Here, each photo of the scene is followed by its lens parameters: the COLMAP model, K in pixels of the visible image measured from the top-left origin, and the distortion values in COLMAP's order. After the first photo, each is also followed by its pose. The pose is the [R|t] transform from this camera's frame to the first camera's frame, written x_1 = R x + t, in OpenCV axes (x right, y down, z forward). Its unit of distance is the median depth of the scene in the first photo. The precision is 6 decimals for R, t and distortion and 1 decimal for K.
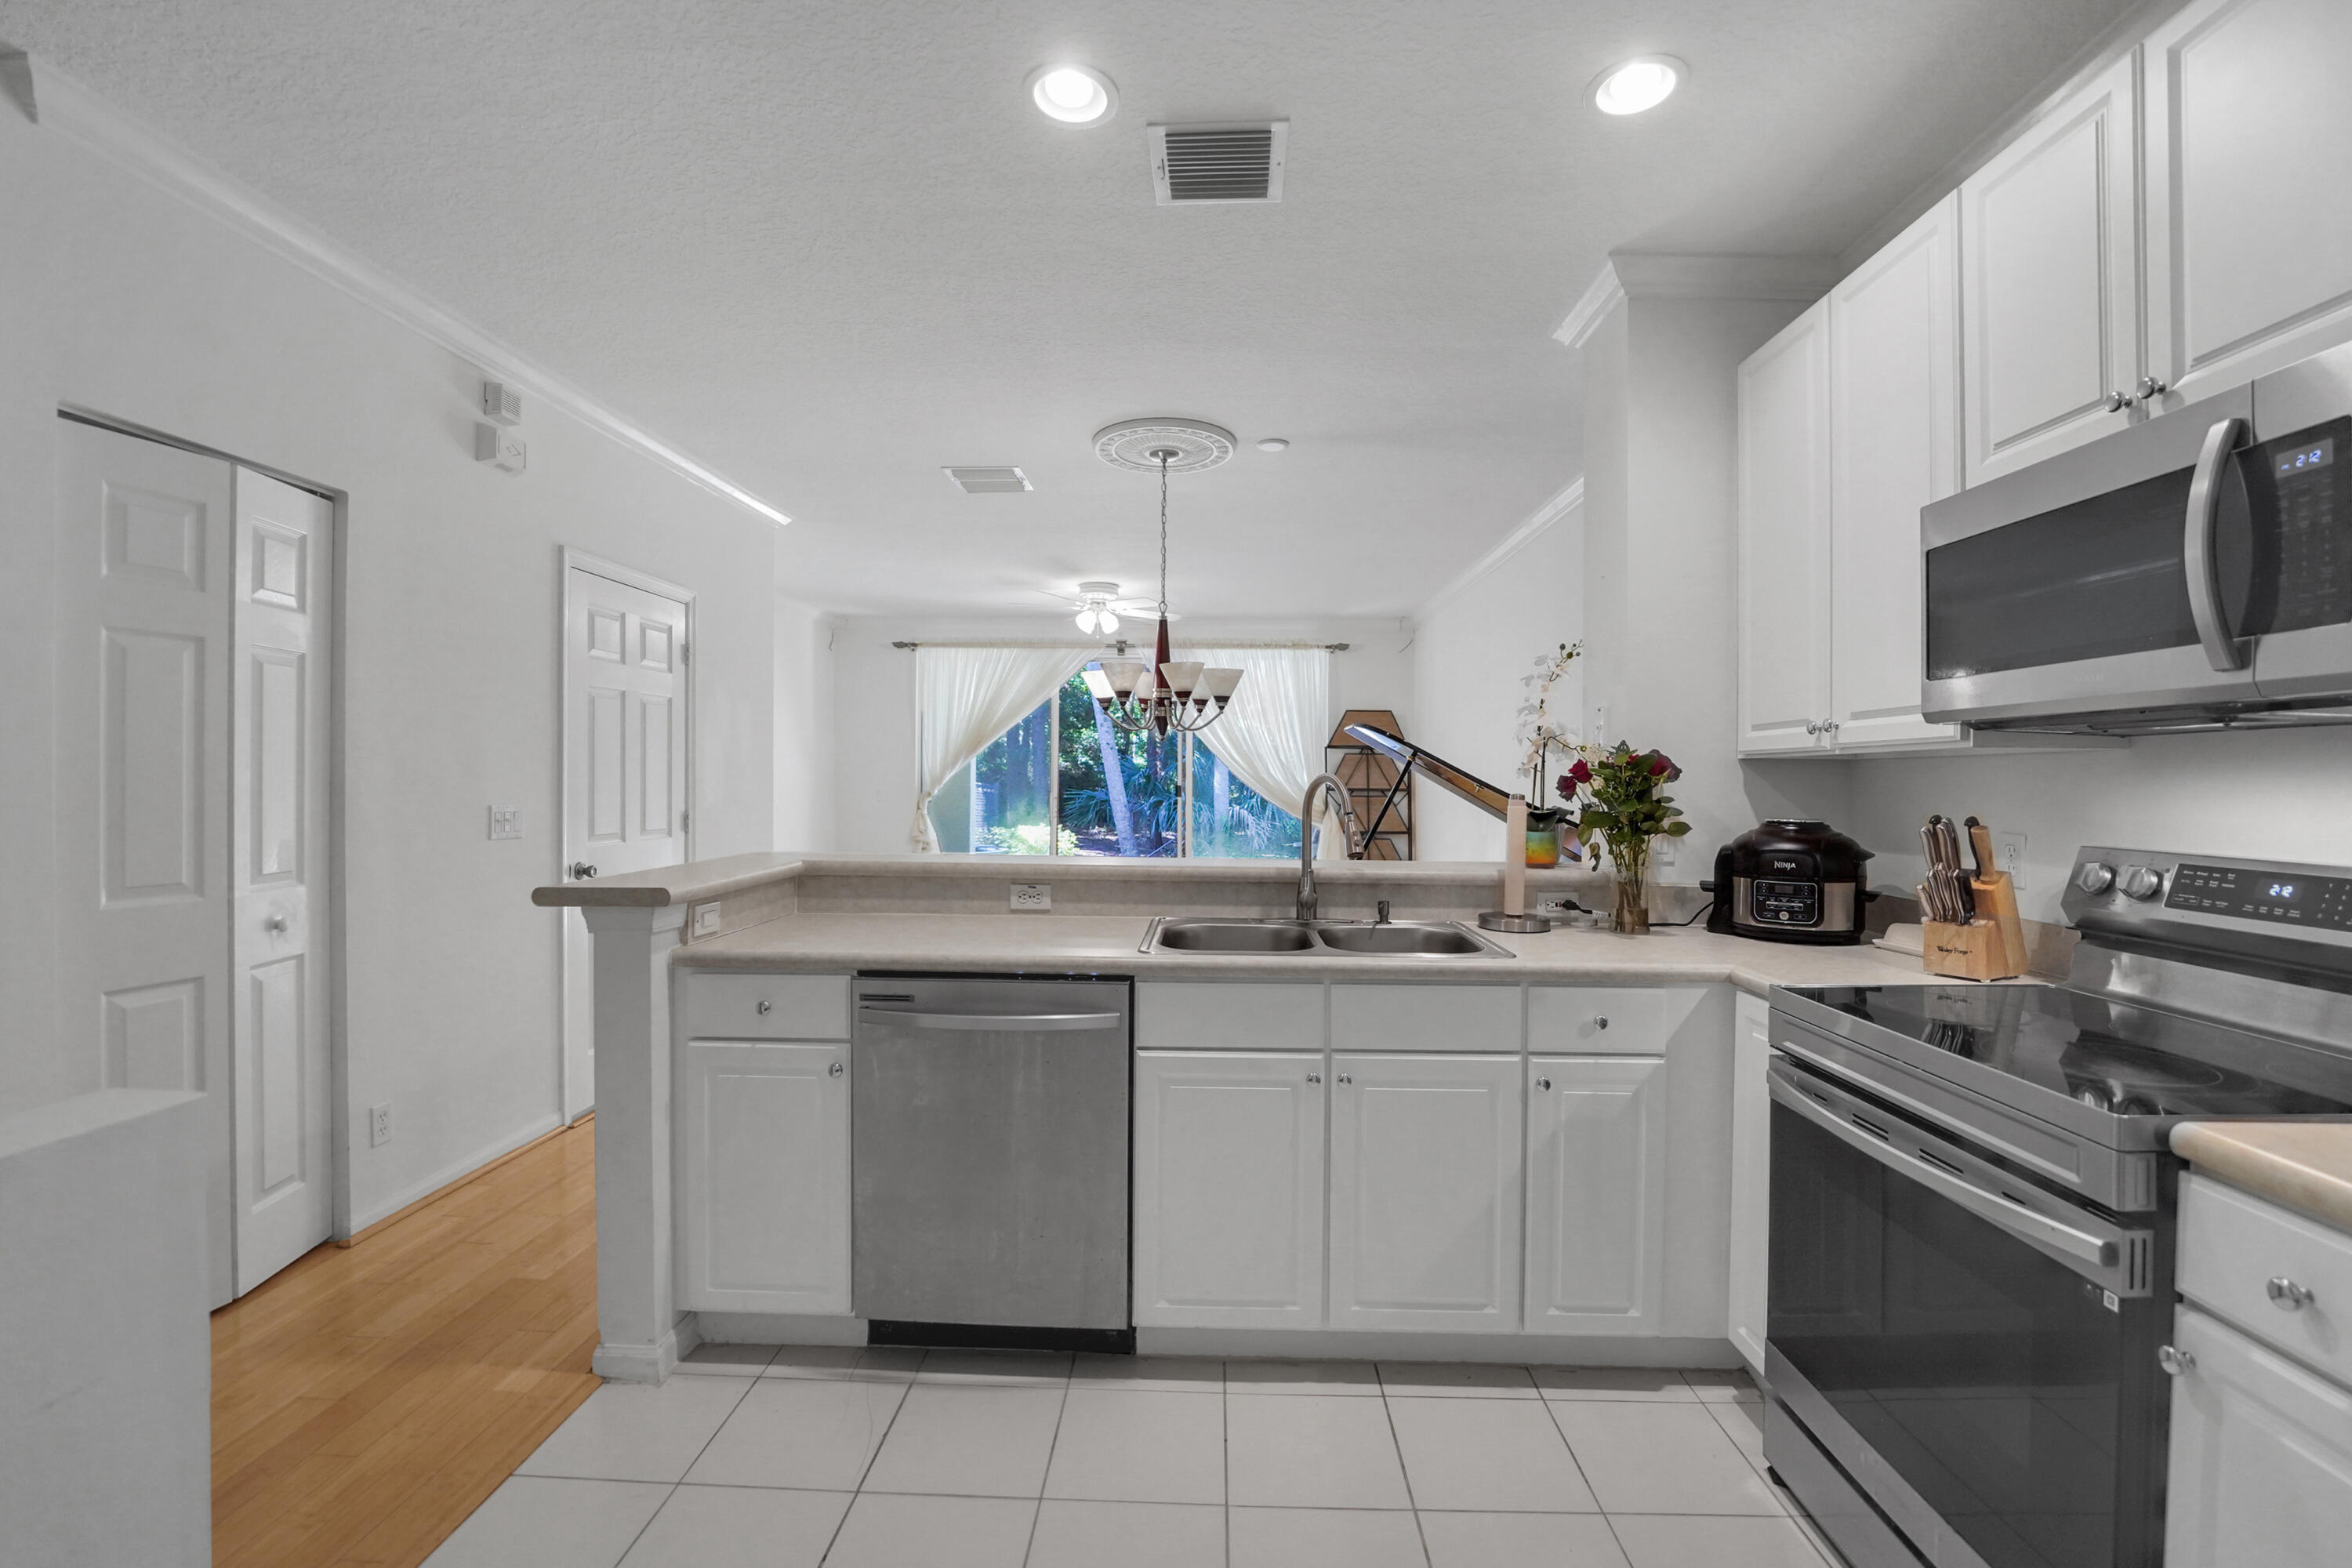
lens RADIAL K [[1035.2, 0, 1178.6], [0, 1035.2, 791.7], [0, 0, 1]] dist [-0.033107, 0.005620]
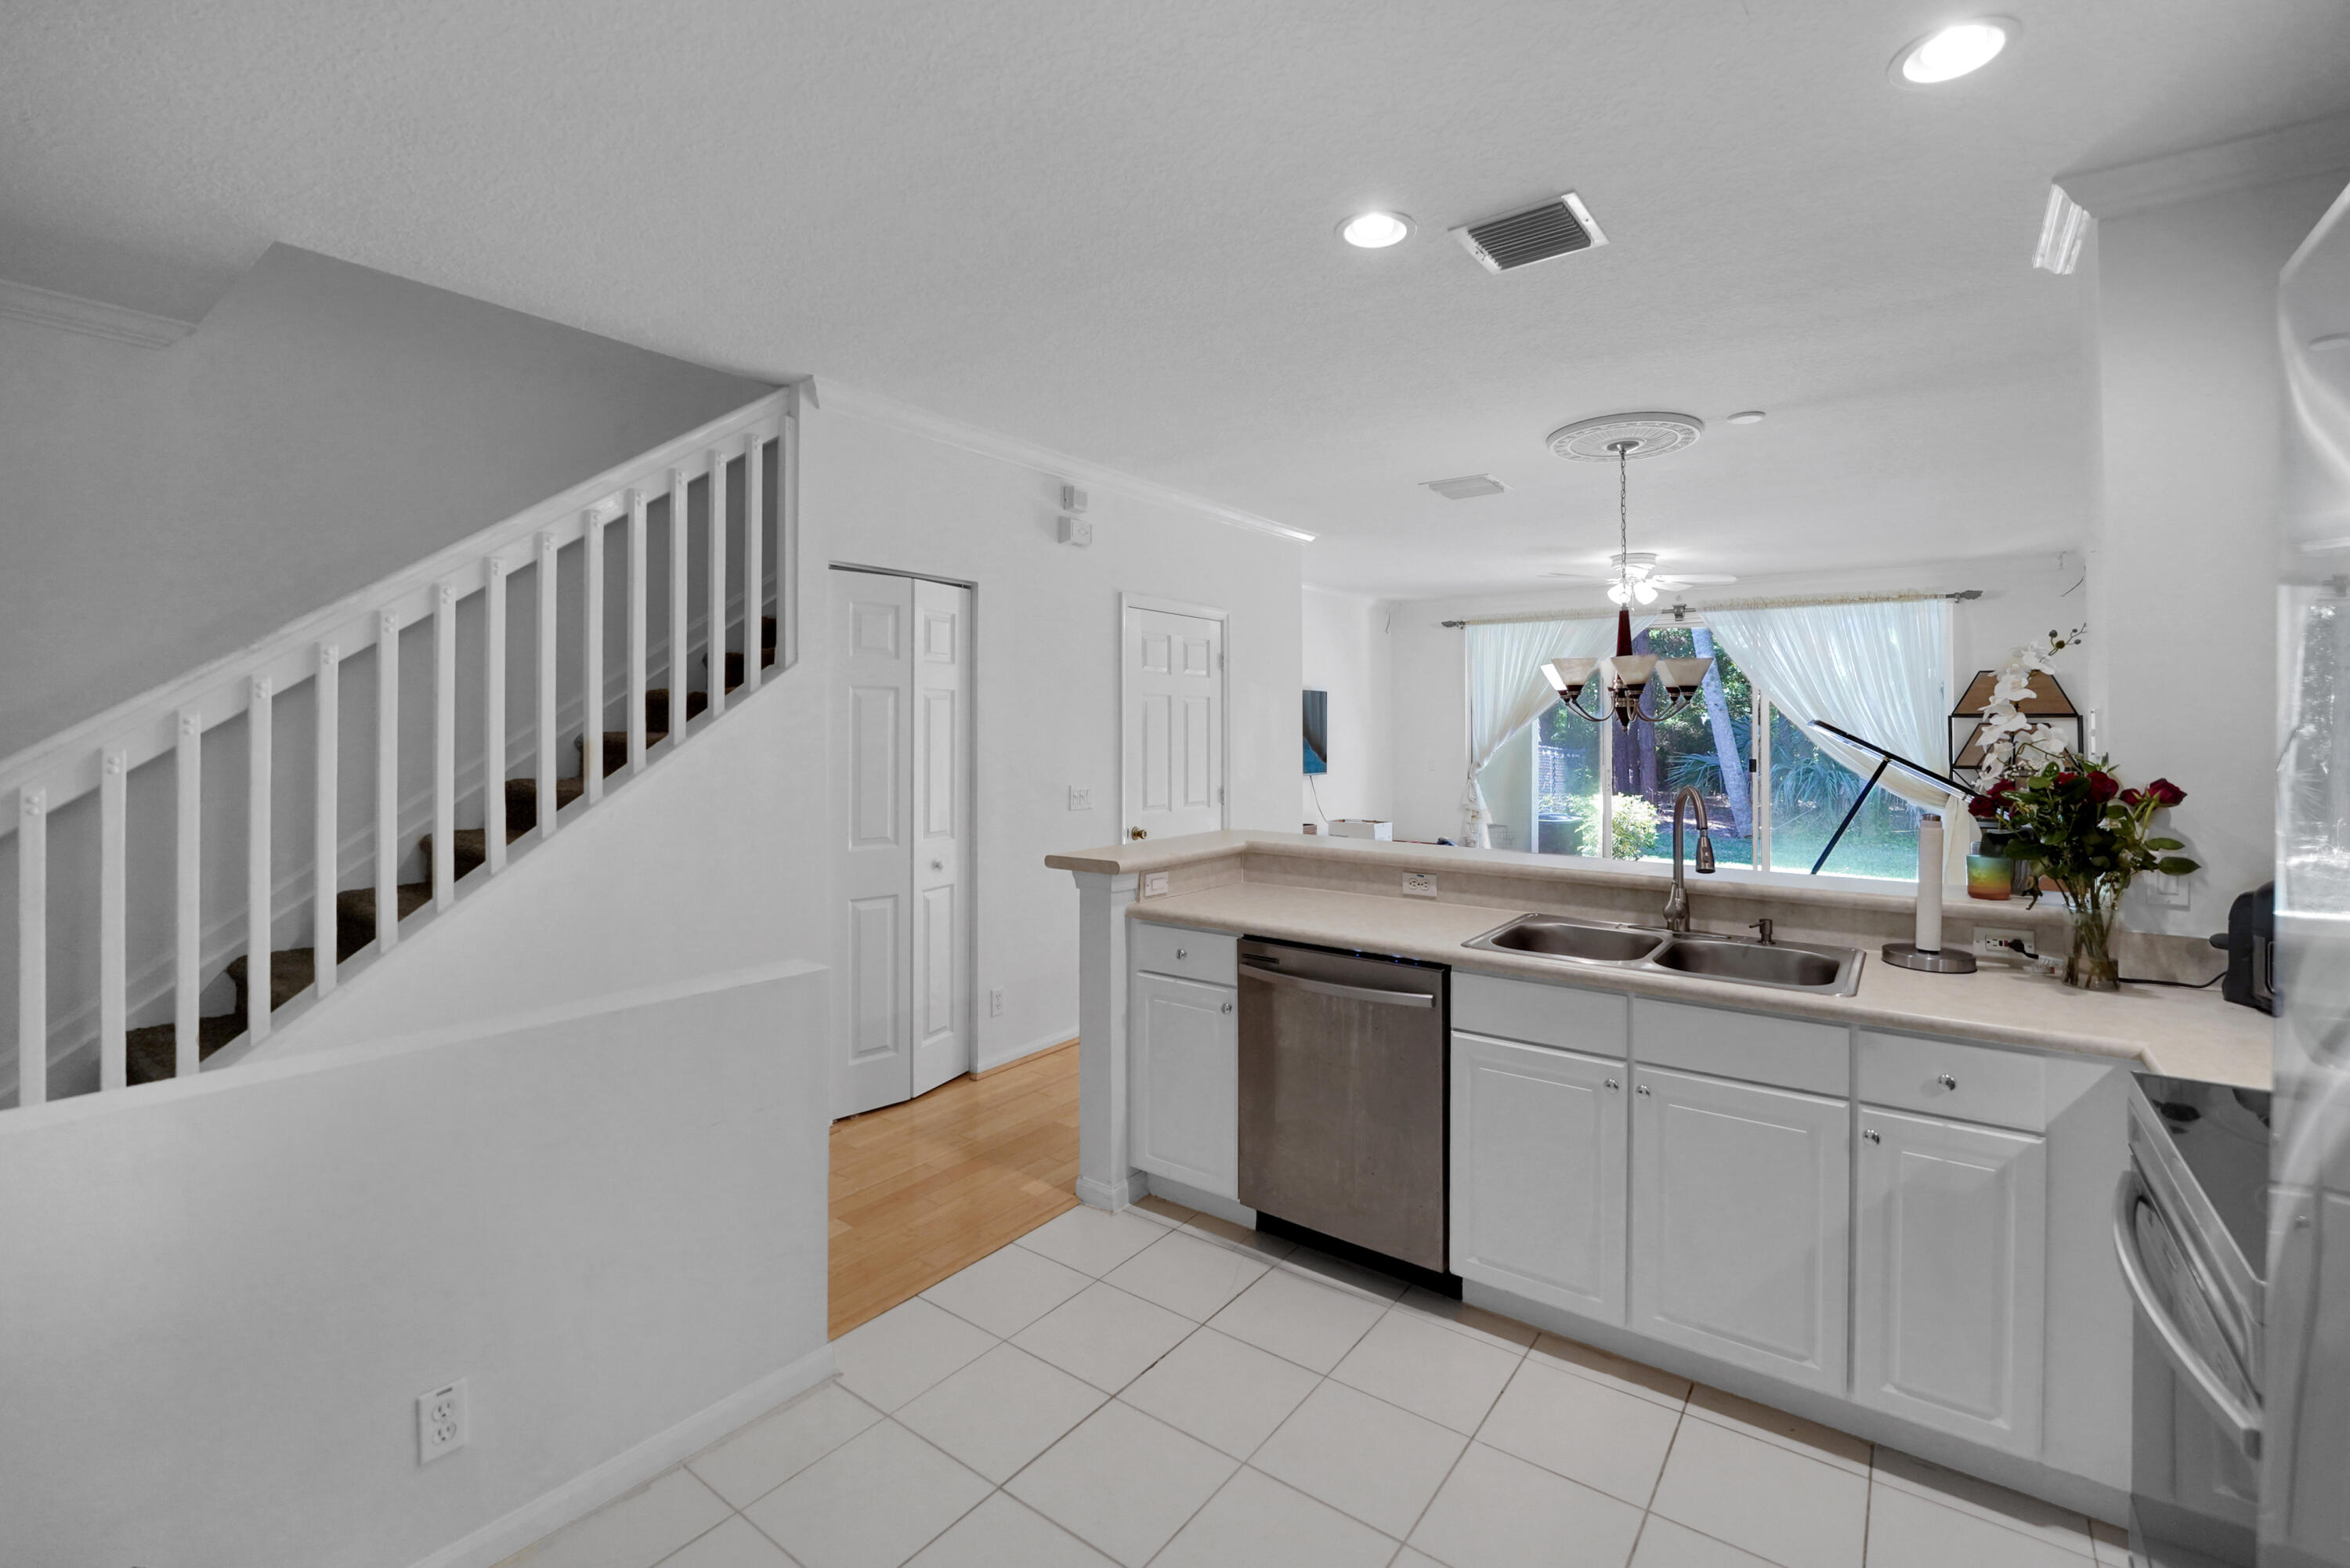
lens RADIAL K [[1014.8, 0, 1149.7], [0, 1014.8, 734.5], [0, 0, 1]] dist [-0.029806, 0.004068]
pose [[0.816282, -0.001529, -0.577652, 0.286631], [-0.005905, 0.999922, -0.010990, -0.055119], [0.577624, 0.012382, 0.816209, -0.096661]]
